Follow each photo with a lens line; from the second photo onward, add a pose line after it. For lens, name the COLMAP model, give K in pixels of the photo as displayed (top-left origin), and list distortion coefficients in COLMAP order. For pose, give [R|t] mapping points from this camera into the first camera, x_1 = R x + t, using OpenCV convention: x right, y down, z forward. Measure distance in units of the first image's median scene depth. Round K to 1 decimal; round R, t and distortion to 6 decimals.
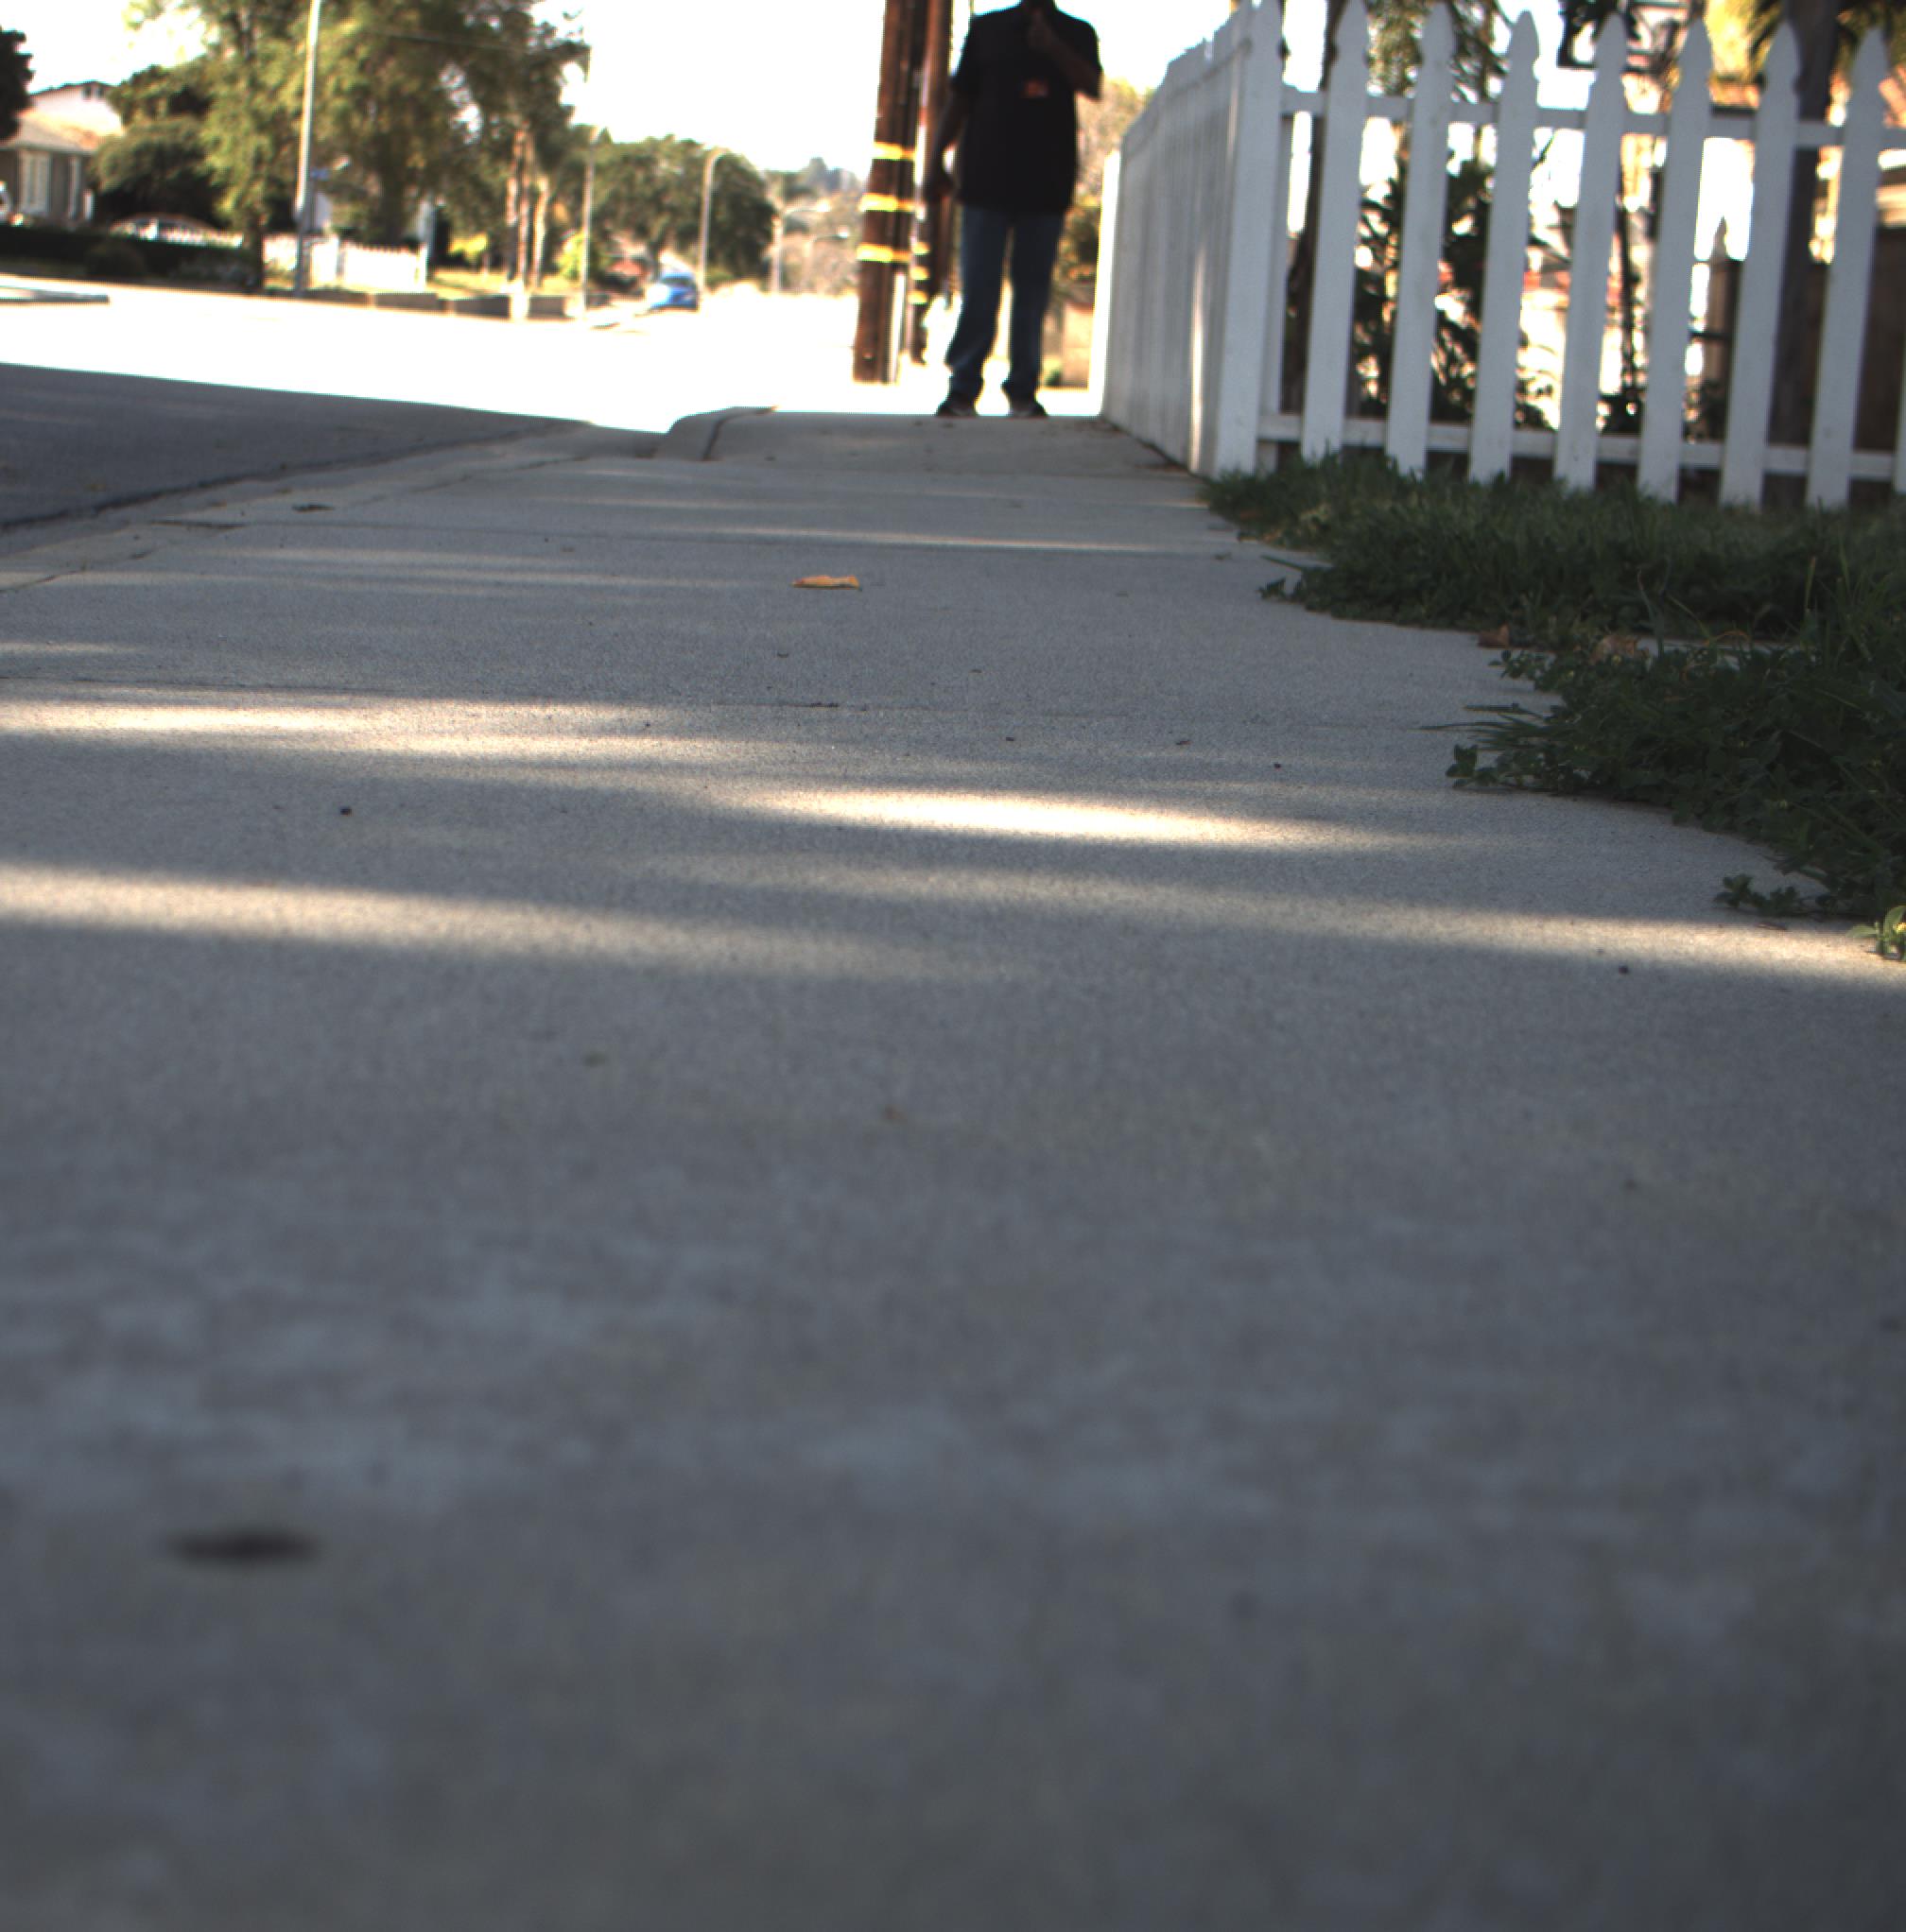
lens RADIAL K [[4307.7, 0, 758.7], [0, 4307.7, 965.2], [0, 0, 1]] dist [-0.195134, 0.832199]
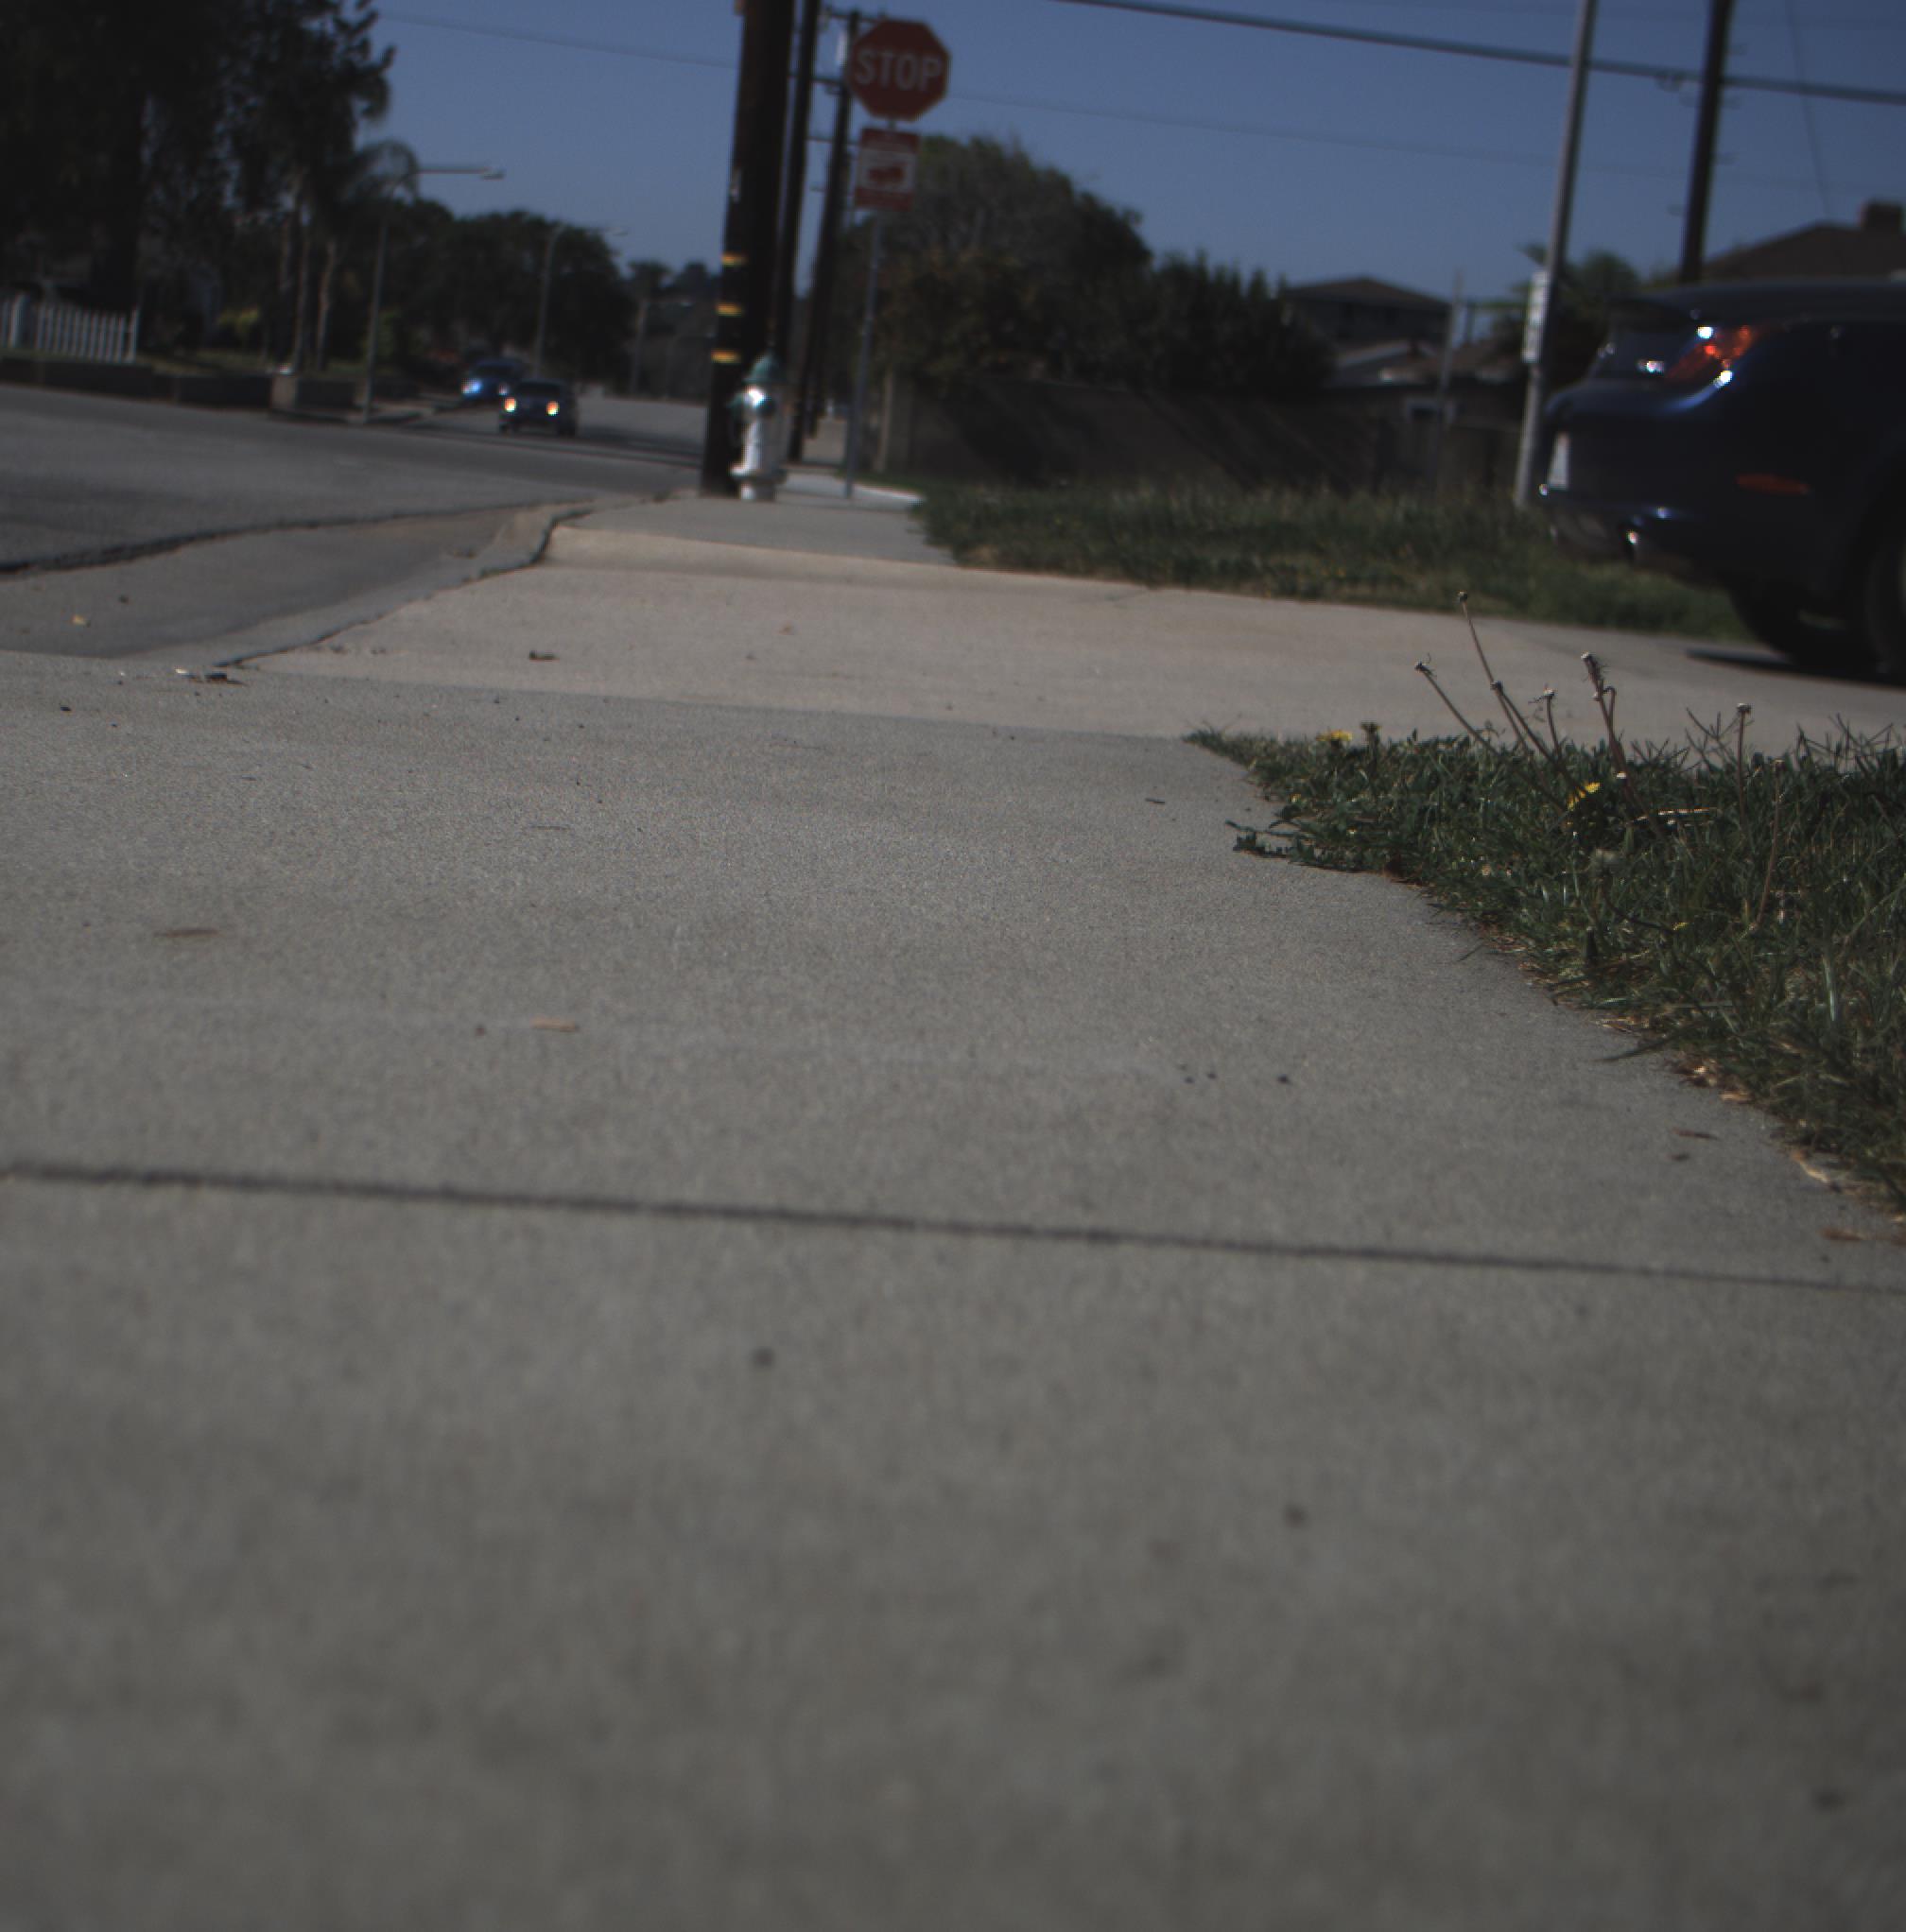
lens RADIAL K [[4307.7, 0, 758.7], [0, 4307.7, 965.2], [0, 0, 1]] dist [-0.195134, 0.832199]
pose [[0.999038, 0.029460, 0.032481, 0.011111], [-0.028631, 0.999259, -0.025717, -0.029242], [-0.033214, 0.024763, 0.999141, 0.204826]]
